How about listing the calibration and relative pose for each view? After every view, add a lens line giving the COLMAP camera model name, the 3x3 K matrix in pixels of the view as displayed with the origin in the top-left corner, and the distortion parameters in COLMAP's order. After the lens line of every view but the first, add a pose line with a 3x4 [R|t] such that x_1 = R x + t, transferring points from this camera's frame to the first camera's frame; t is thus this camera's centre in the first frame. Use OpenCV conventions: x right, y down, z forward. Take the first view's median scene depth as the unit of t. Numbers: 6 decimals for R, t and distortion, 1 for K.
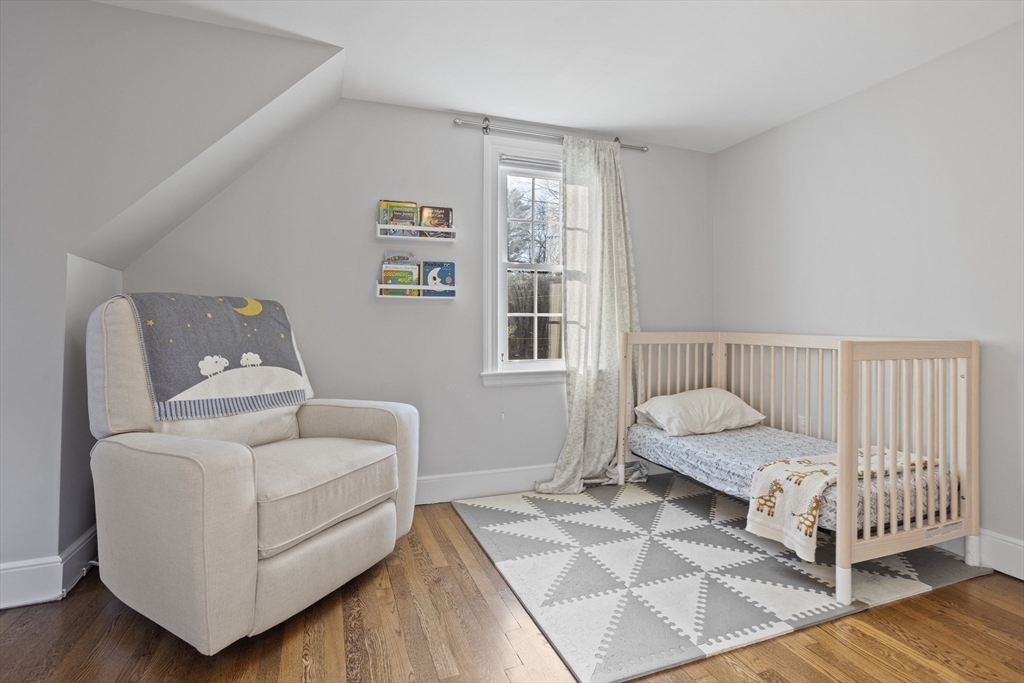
lens RADIAL K [[496.9, 0, 519.3], [0, 496.9, 314.5], [0, 0, 1]] dist [-0.055070, 0.032151]
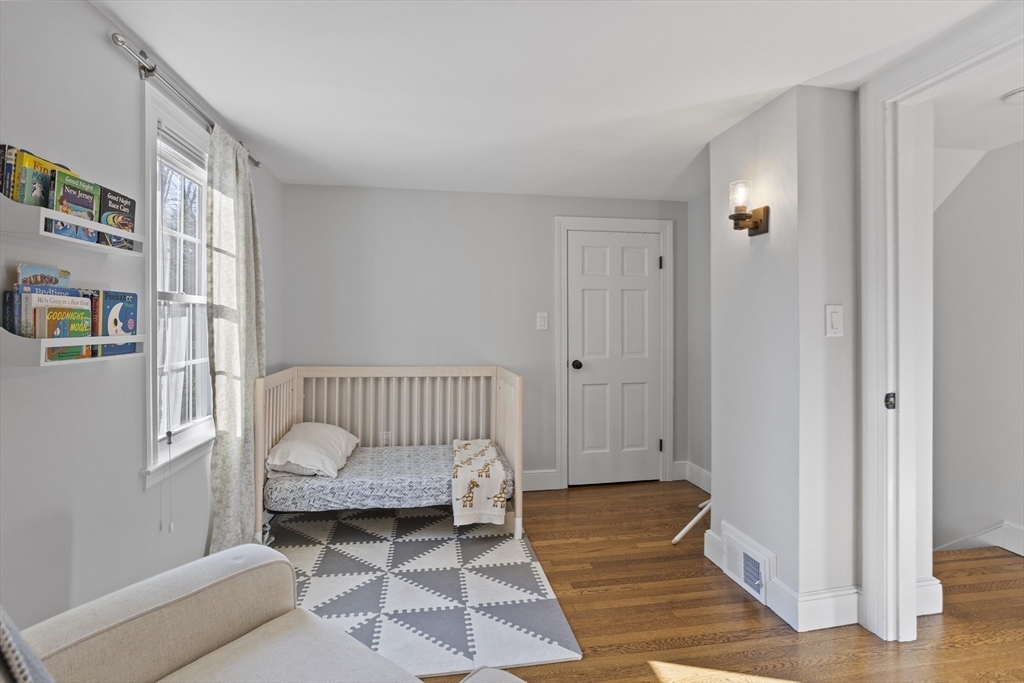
lens RADIAL K [[494.7, 0, 510.7], [0, 494.7, 332.7], [0, 0, 1]] dist [-0.052735, 0.032813]
pose [[0.212479, -0.016333, 0.977029, -0.624588], [-0.021486, 0.999540, 0.021382, -0.084892], [-0.976929, -0.025535, 0.212031, 0.474155]]
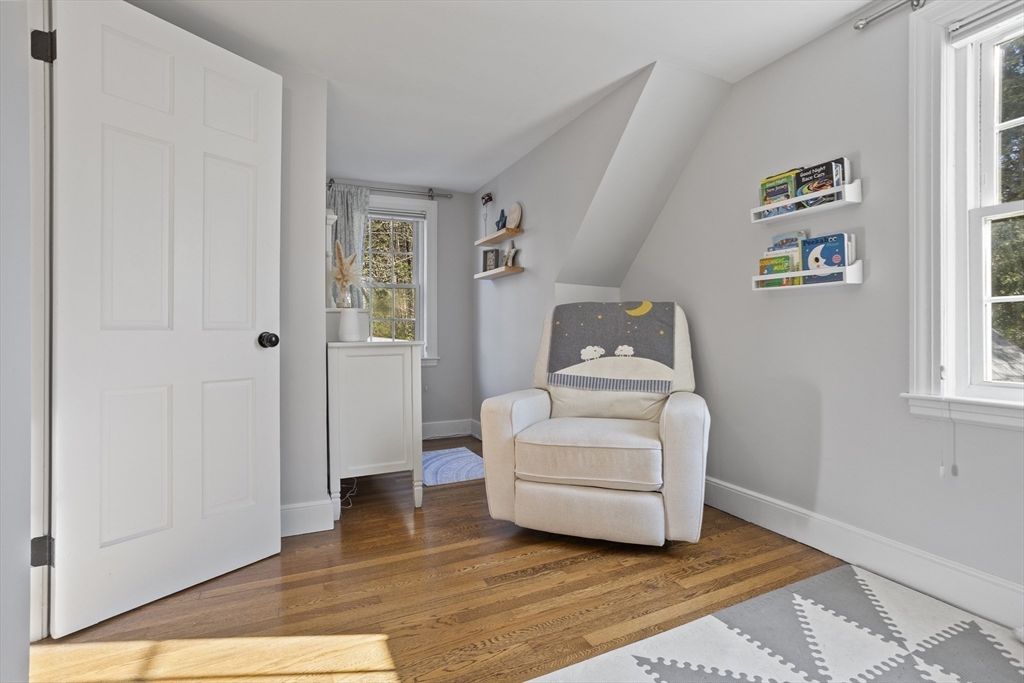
lens RADIAL K [[501.8, 0, 515.9], [0, 501.8, 329.8], [0, 0, 1]] dist [-0.053552, 0.030190]
pose [[0.082491, 0.002402, -0.996589, 0.568425], [0.030401, 0.999526, 0.004926, 0.018023], [0.996128, -0.030704, 0.082379, 0.488784]]
